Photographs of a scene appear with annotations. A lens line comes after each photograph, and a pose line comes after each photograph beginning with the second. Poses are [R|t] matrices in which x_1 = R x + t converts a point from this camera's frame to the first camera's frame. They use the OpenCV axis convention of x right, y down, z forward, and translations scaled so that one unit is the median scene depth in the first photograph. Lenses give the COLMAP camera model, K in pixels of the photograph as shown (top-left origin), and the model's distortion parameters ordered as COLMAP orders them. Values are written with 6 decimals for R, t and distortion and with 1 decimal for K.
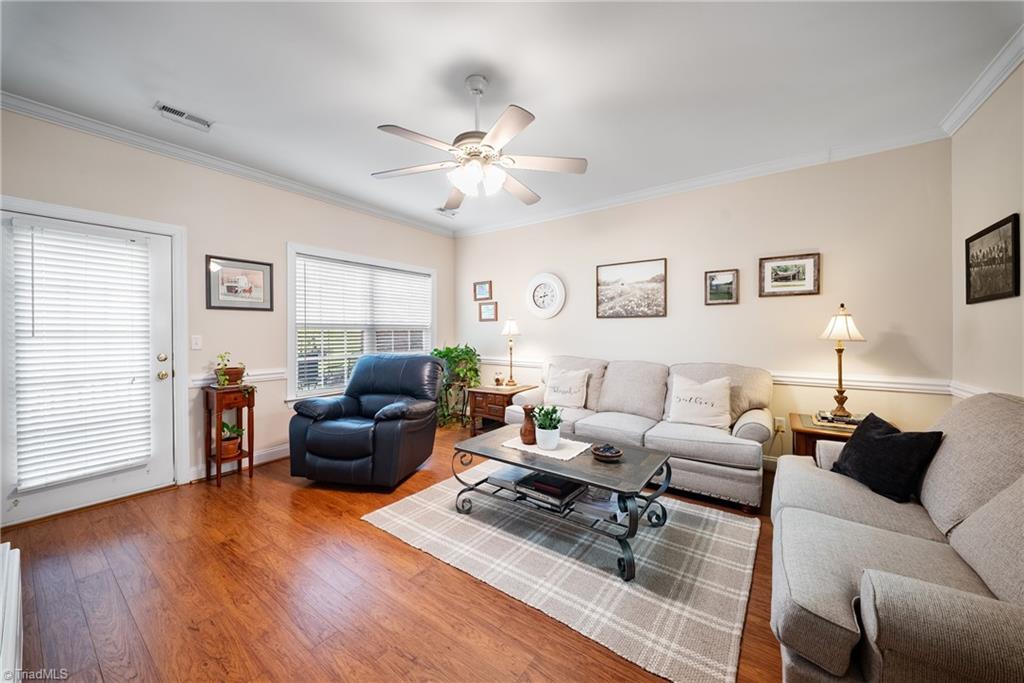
lens RADIAL K [[362.7, 0, 512.0], [0, 362.7, 341.5], [0, 0, 1]] dist [-0.000917, -0.000143]
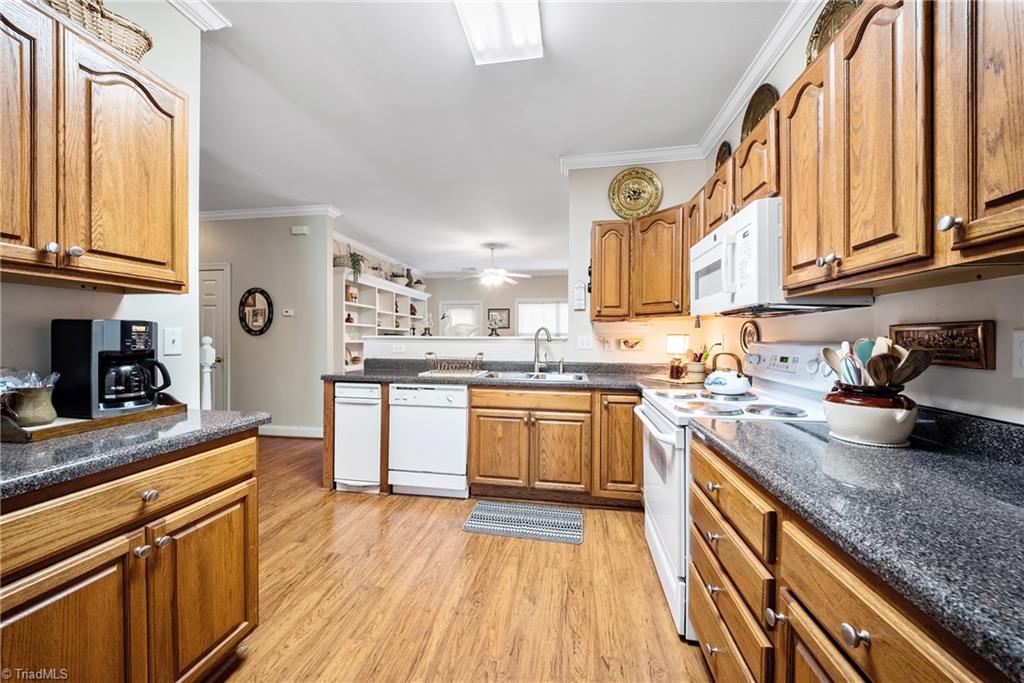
lens RADIAL K [[360.5, 0, 511.8], [0, 360.5, 339.4], [0, 0, 1]] dist [0.000249, -0.000064]
pose [[0.436956, 0.000139, -0.899483, 1.606351], [-0.020837, 0.999733, -0.009967, 0.014939], [0.899241, 0.023098, 0.436843, -0.031191]]
